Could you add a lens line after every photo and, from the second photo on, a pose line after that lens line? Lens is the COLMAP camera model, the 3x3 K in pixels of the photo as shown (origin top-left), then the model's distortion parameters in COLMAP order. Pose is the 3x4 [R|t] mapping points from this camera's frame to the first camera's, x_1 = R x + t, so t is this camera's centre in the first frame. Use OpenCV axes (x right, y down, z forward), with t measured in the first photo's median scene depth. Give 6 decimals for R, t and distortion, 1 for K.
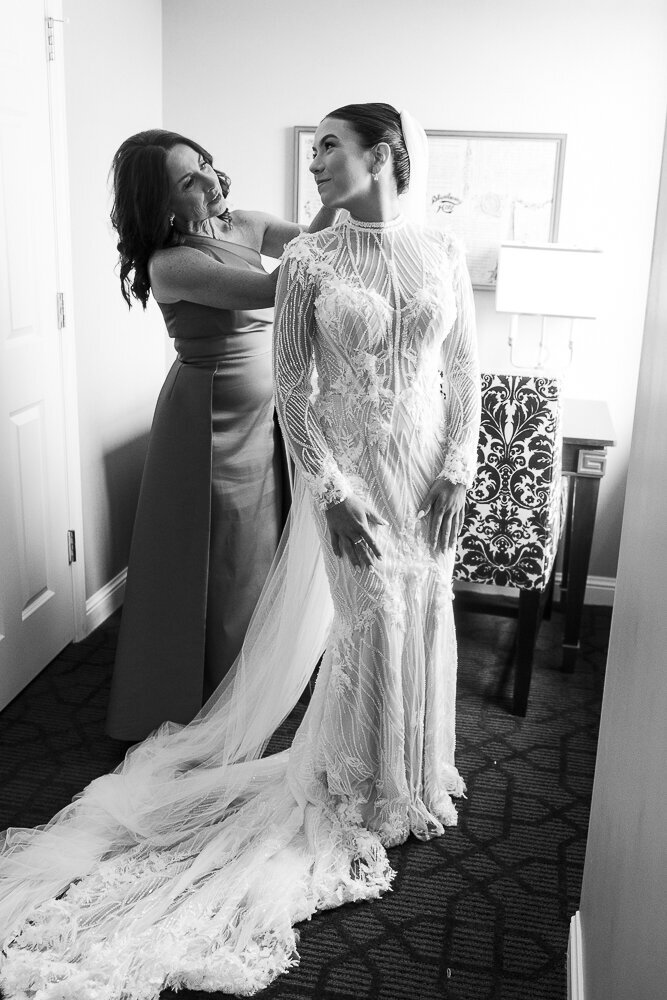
lens RADIAL K [[896.8, 0, 379.7], [0, 896.8, 457.1], [0, 0, 1]] dist [-0.027769, 0.000000]
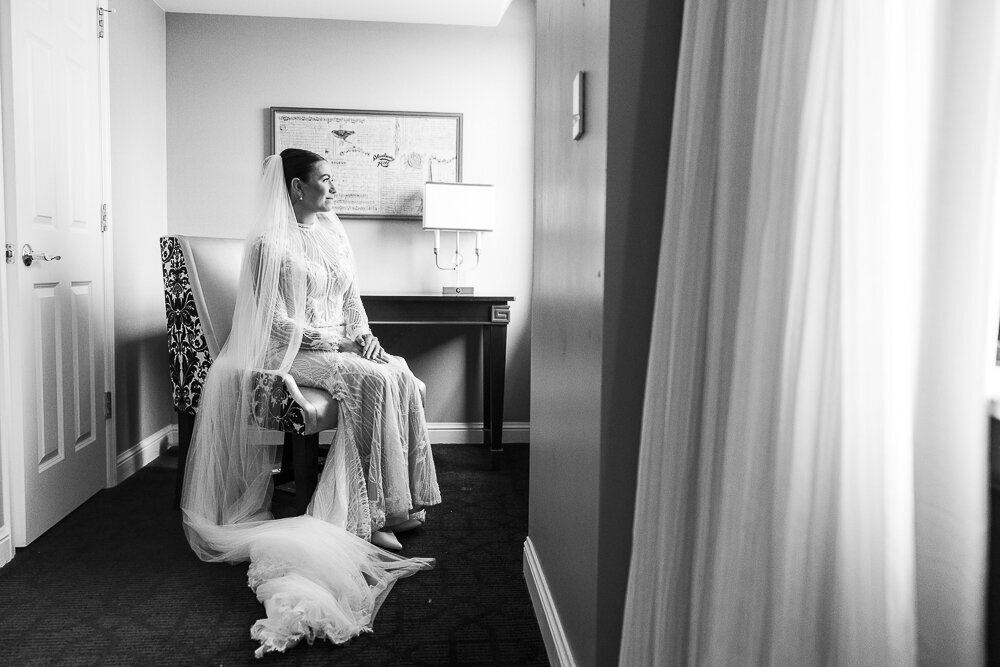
lens RADIAL K [[783.5, 0, 500.8], [0, 783.5, 331.0], [0, 0, 1]] dist [0.001775, 0.000124]
pose [[0.963503, -0.047502, 0.263448, -0.092455], [0.094769, 0.980924, -0.169727, 0.225740], [-0.250360, 0.188499, 0.949625, -0.196287]]
